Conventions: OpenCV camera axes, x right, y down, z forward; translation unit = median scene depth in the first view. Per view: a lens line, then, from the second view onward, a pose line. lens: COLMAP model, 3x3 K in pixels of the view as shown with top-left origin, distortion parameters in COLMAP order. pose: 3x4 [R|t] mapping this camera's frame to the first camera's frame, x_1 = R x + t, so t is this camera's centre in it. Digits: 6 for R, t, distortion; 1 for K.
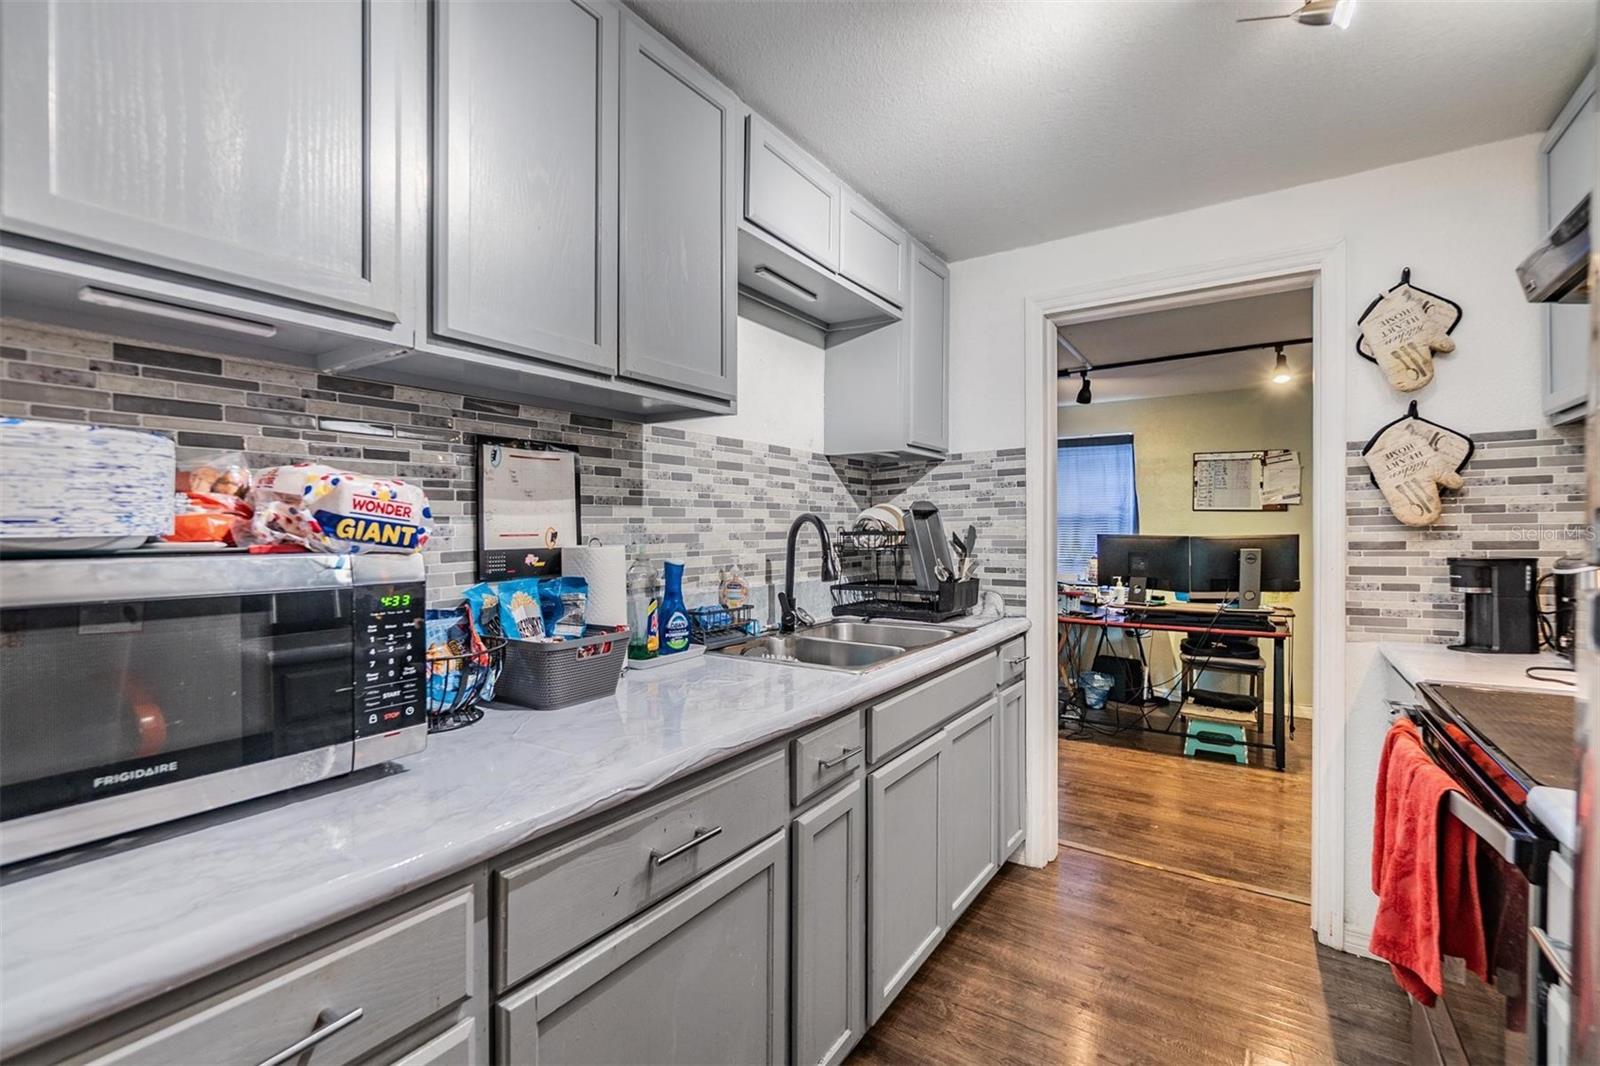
lens RADIAL K [[707.3, 0, 787.5], [0, 707.3, 530.7], [0, 0, 1]] dist [-0.003022, -0.000575]
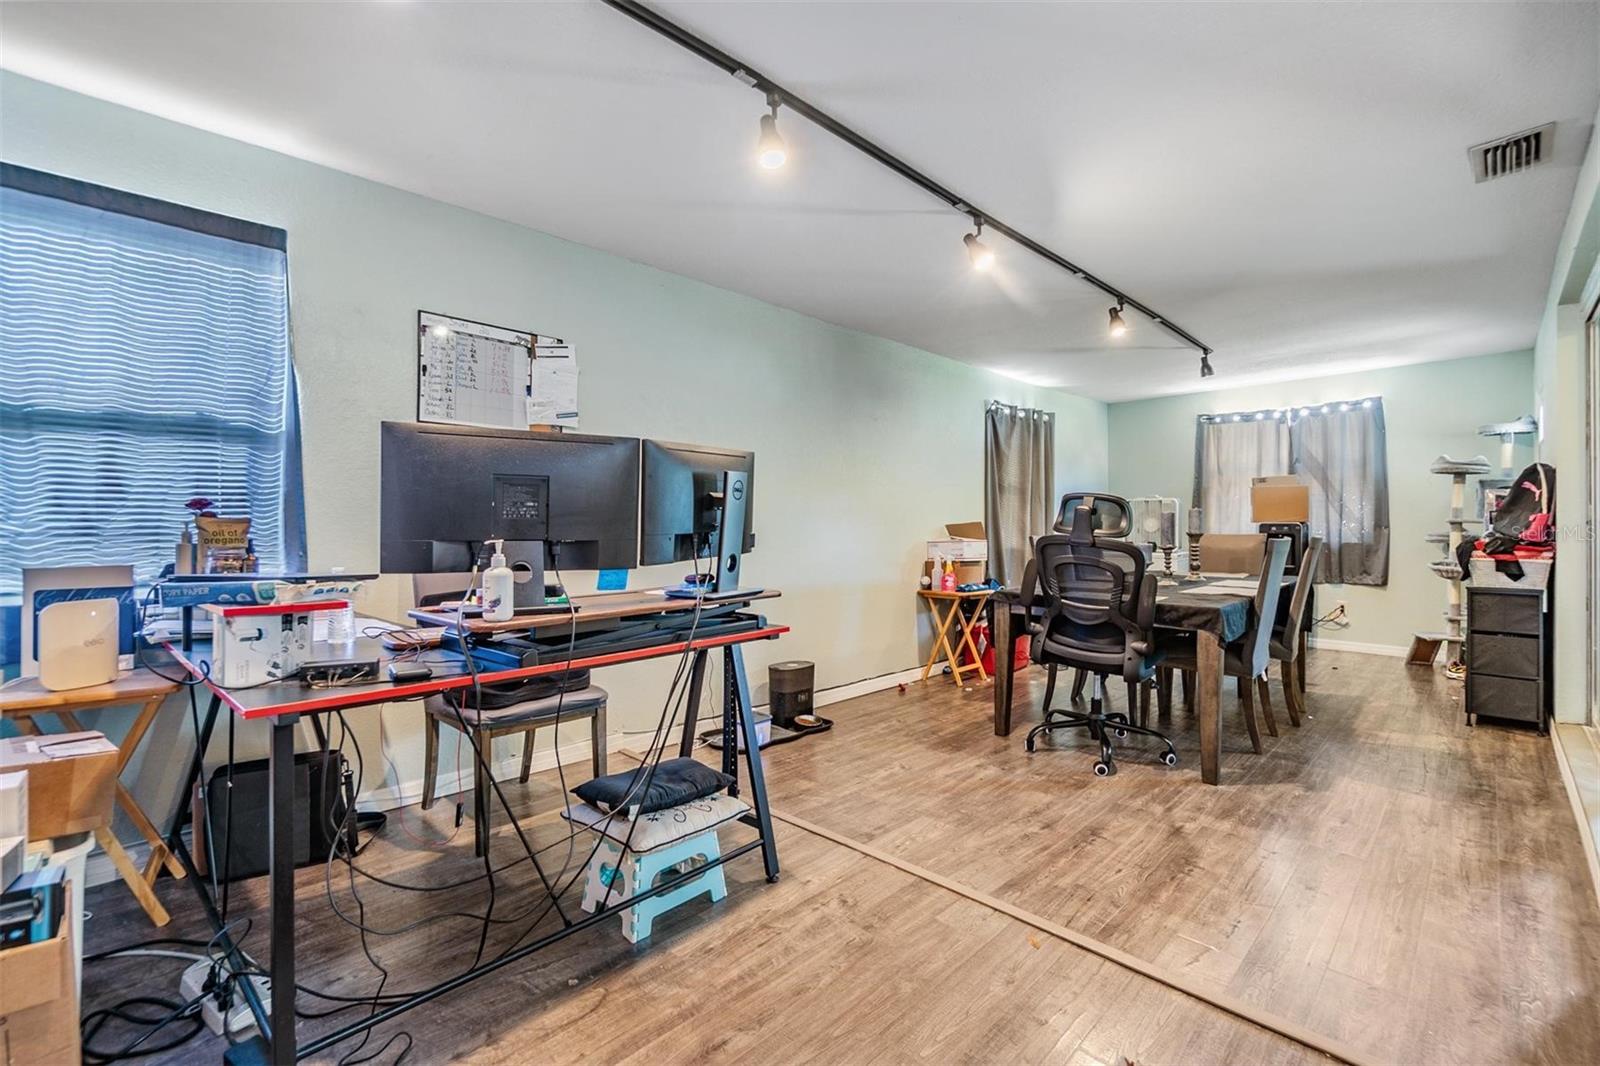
lens RADIAL K [[707.3, 0, 802.5], [0, 707.3, 530.5], [0, 0, 1]] dist [-0.003022, -0.000575]
pose [[0.166403, -0.004326, 0.986048, 0.303030], [0.007162, 0.999969, 0.003178, 0.123399], [-0.986032, 0.006533, 0.166429, 1.614441]]
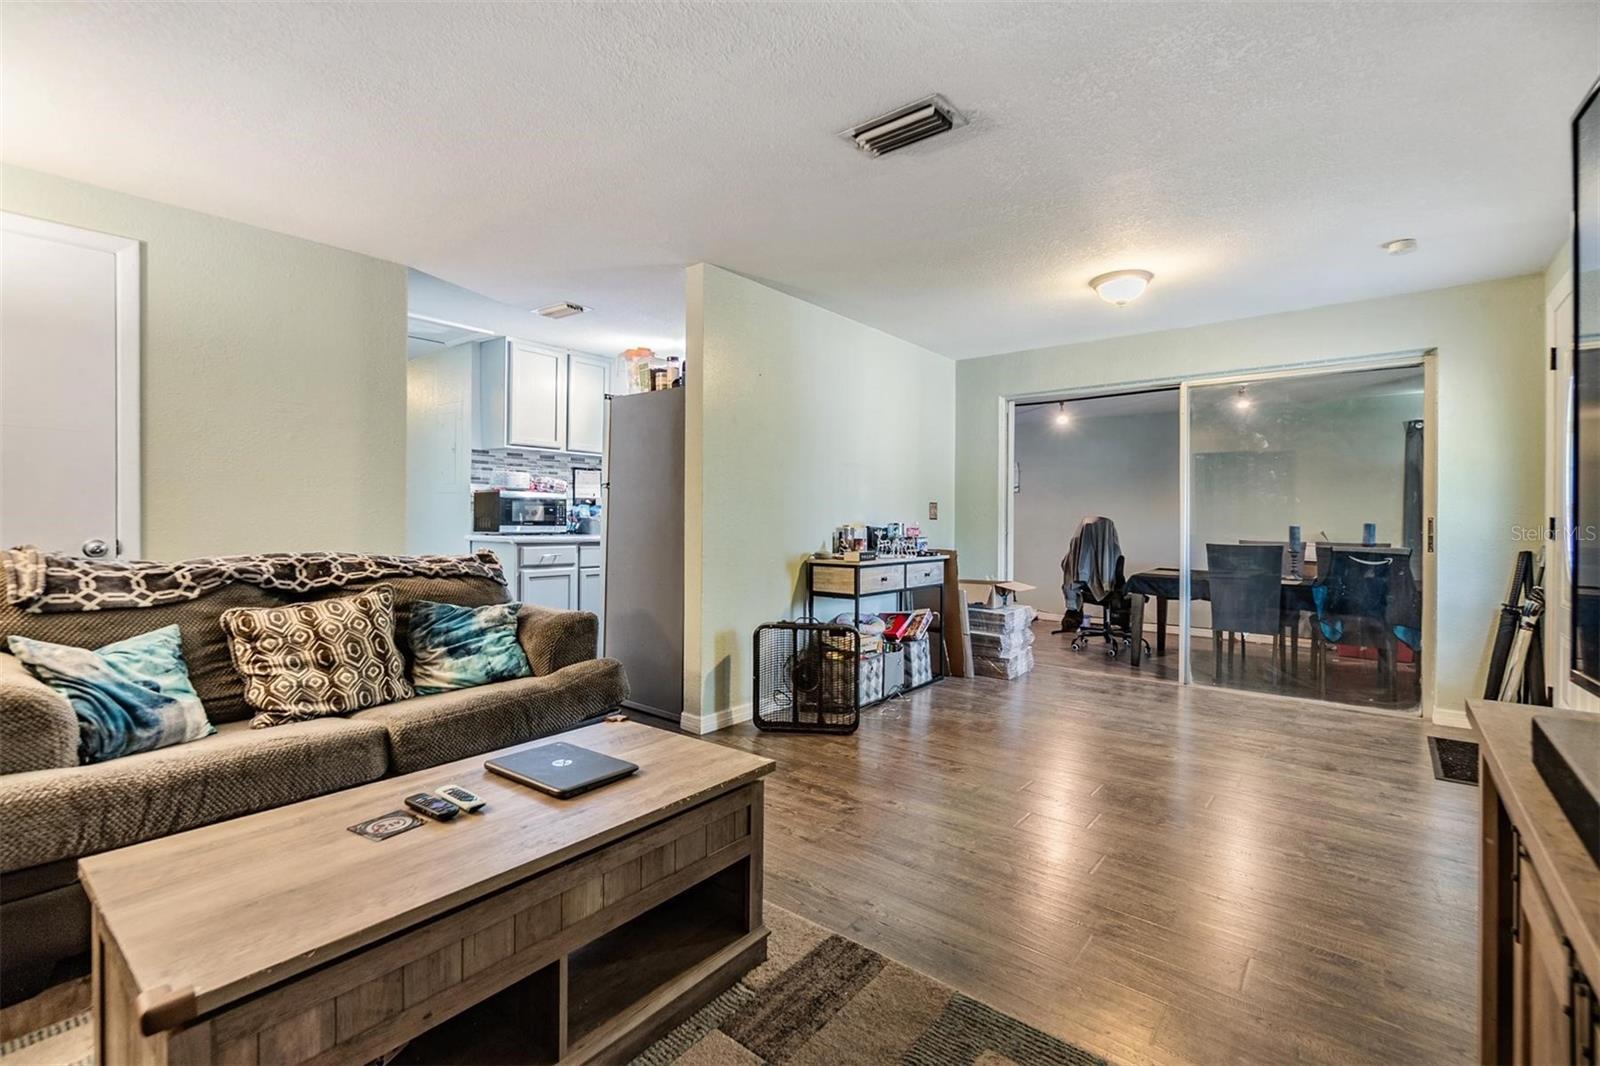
lens RADIAL K [[707.3, 0, 789.1], [0, 707.3, 510.5], [0, 0, 1]] dist [-0.003022, -0.000575]
pose [[0.996429, 0.012236, -0.083543, 0.732097], [-0.013321, 0.999834, -0.012450, 0.091414], [0.083377, 0.013518, 0.996426, -1.905510]]
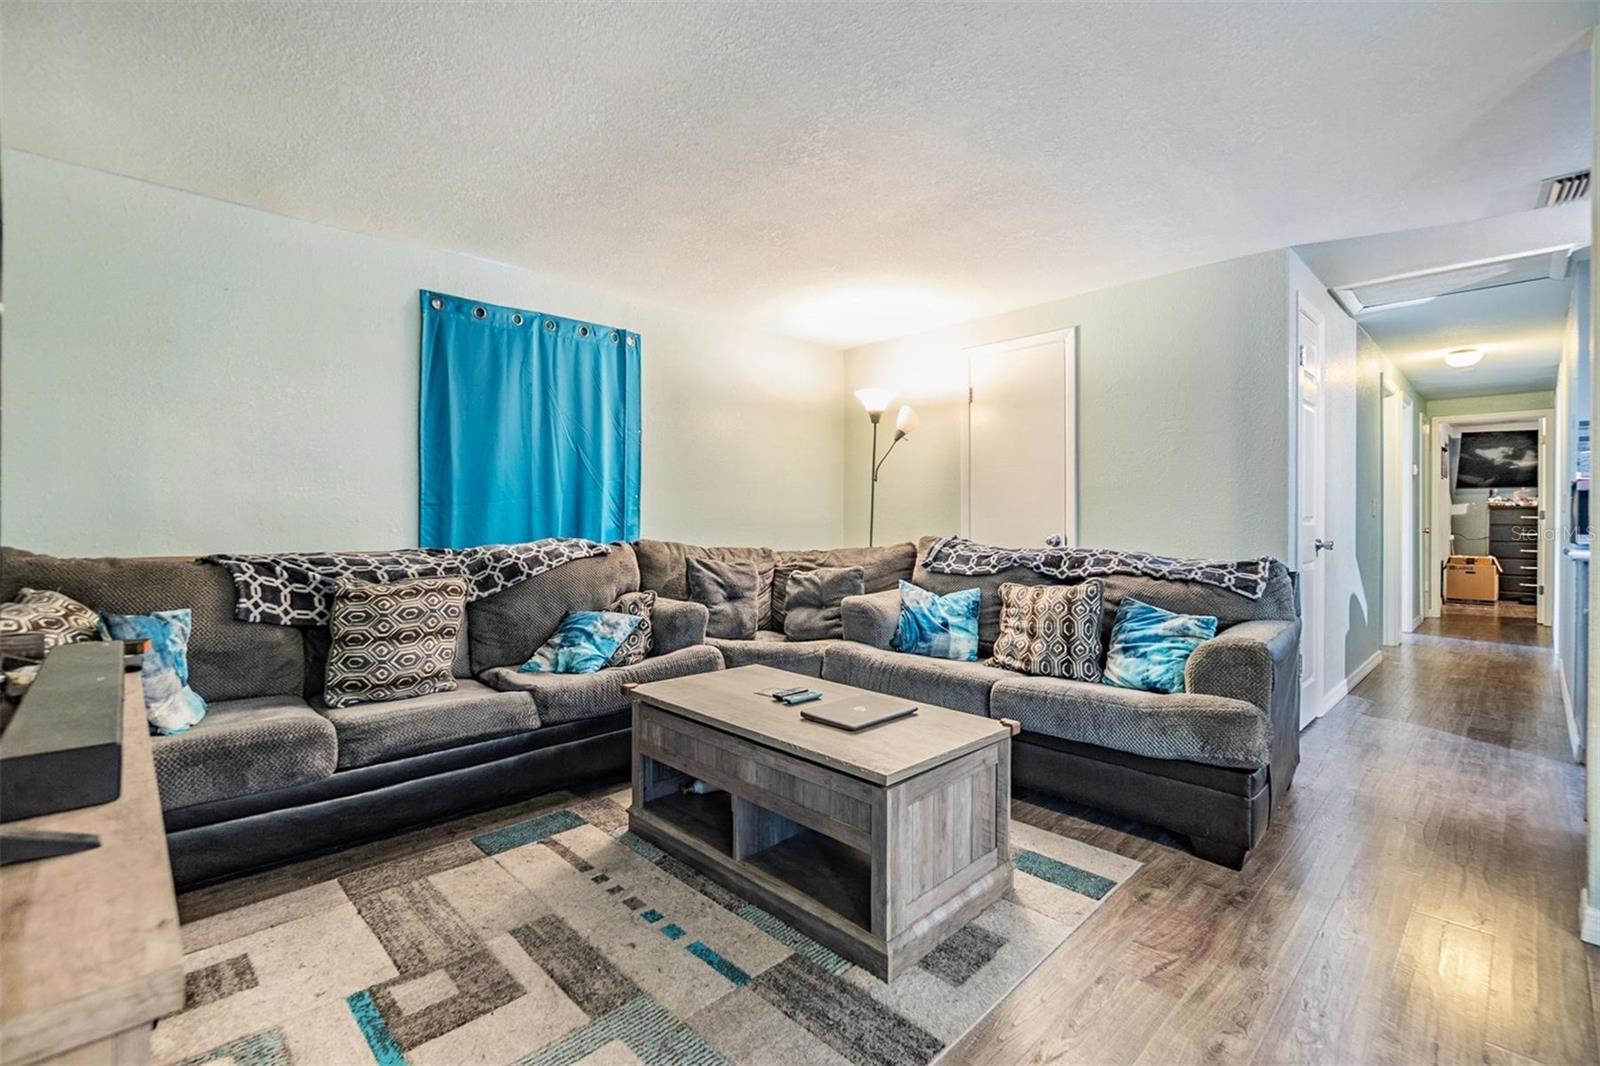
lens RADIAL K [[707.3, 0, 799.3], [0, 707.3, 531.8], [0, 0, 1]] dist [-0.003022, -0.000575]
pose [[-0.205753, 0.025608, -0.978269, 1.386553], [-0.007935, 0.999581, 0.027834, 0.087254], [0.978572, 0.013490, -0.205464, -1.055310]]
